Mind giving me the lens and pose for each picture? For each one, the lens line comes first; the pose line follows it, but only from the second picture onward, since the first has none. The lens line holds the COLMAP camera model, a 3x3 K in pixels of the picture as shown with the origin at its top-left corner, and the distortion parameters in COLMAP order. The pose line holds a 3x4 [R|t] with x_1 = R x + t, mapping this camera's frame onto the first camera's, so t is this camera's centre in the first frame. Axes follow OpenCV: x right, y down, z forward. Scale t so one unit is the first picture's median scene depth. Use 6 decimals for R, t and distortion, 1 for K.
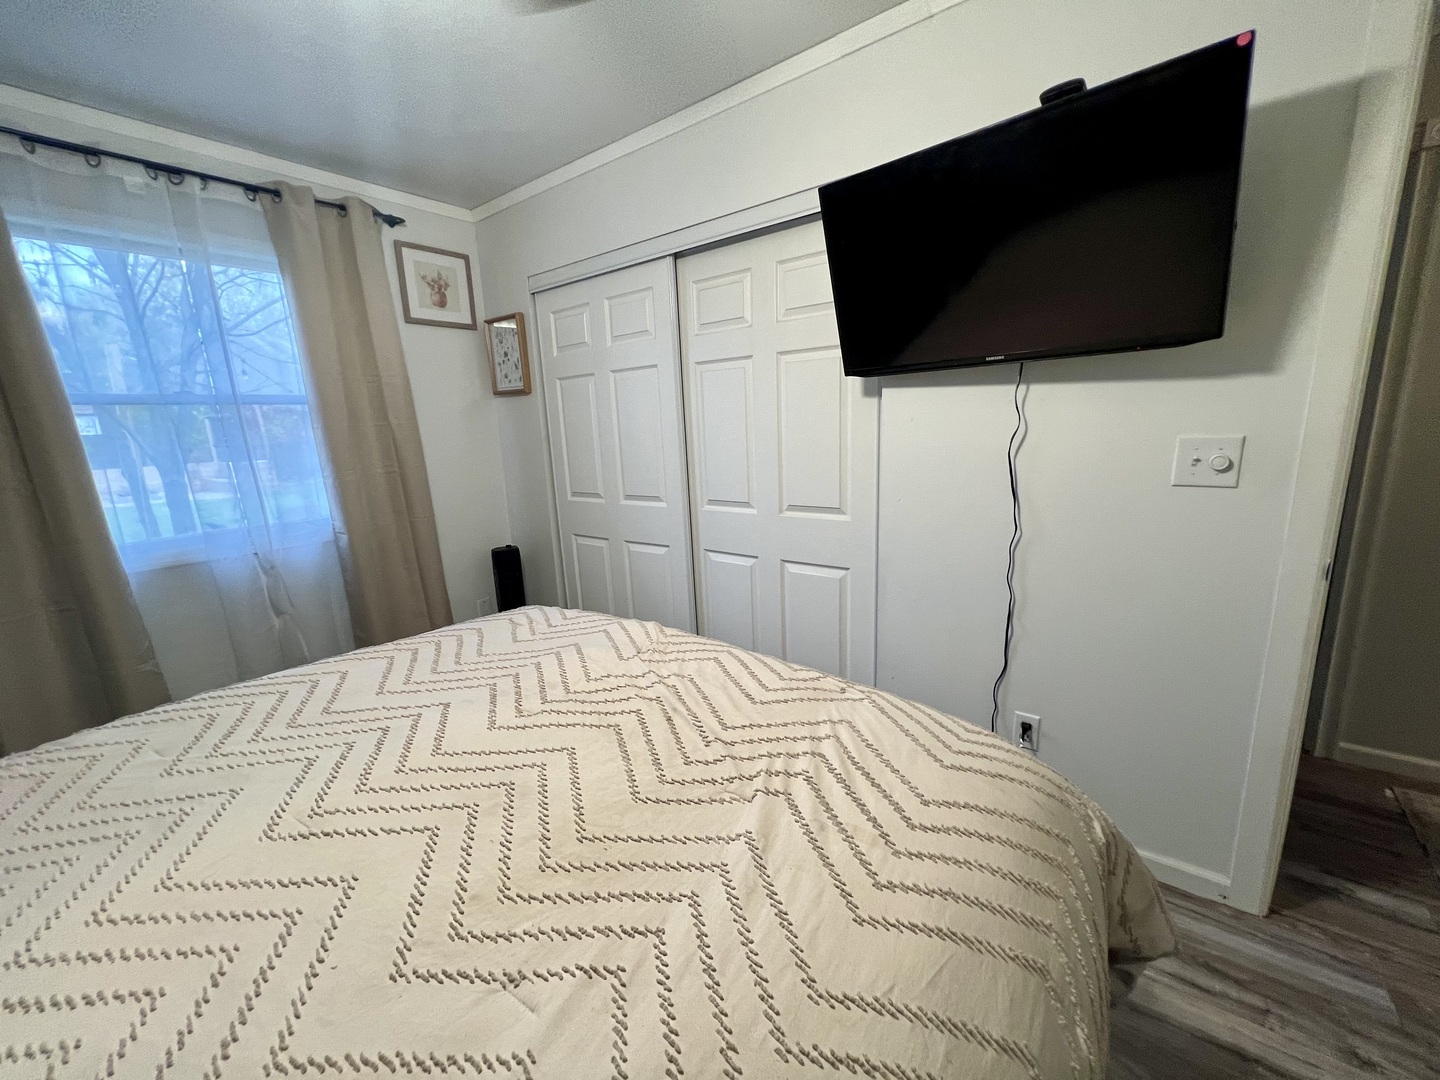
lens RADIAL K [[575.1, 0, 718.8], [0, 575.1, 545.1], [0, 0, 1]] dist [0.002030, 0.000742]
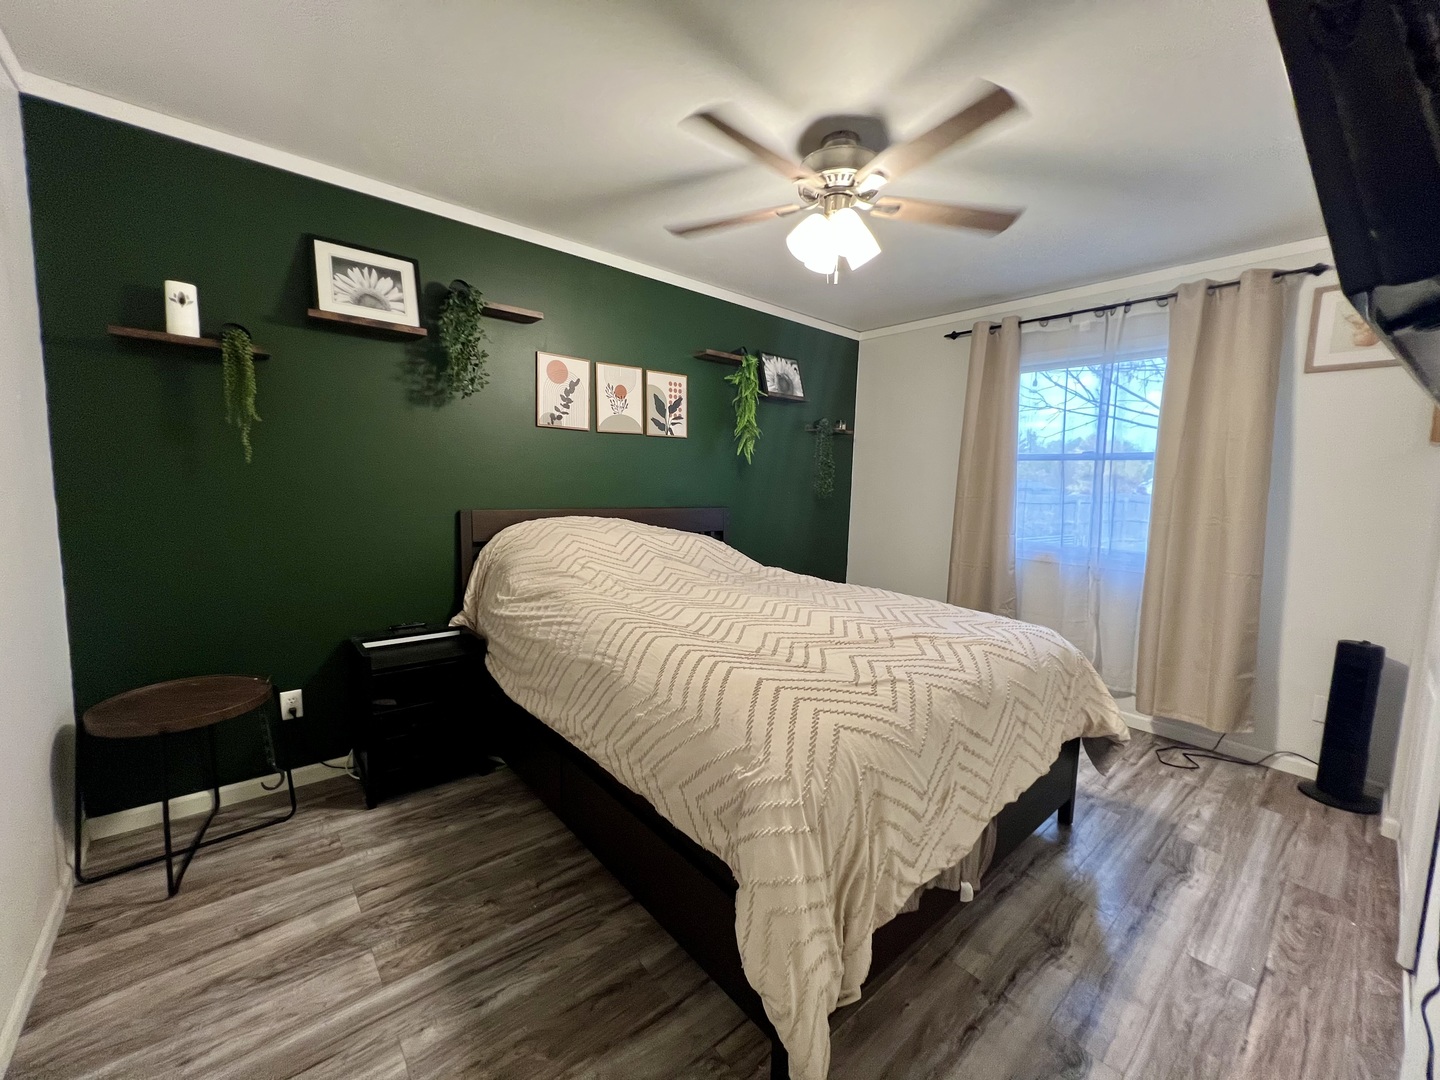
lens RADIAL K [[575.1, 0, 720.7], [0, 575.1, 533.1], [0, 0, 1]] dist [0.002030, 0.000742]
pose [[-0.190828, 0.130237, -0.972946, 0.733496], [-0.229366, 0.957807, 0.173197, -0.104291], [0.954451, 0.256211, -0.152904, 0.383715]]
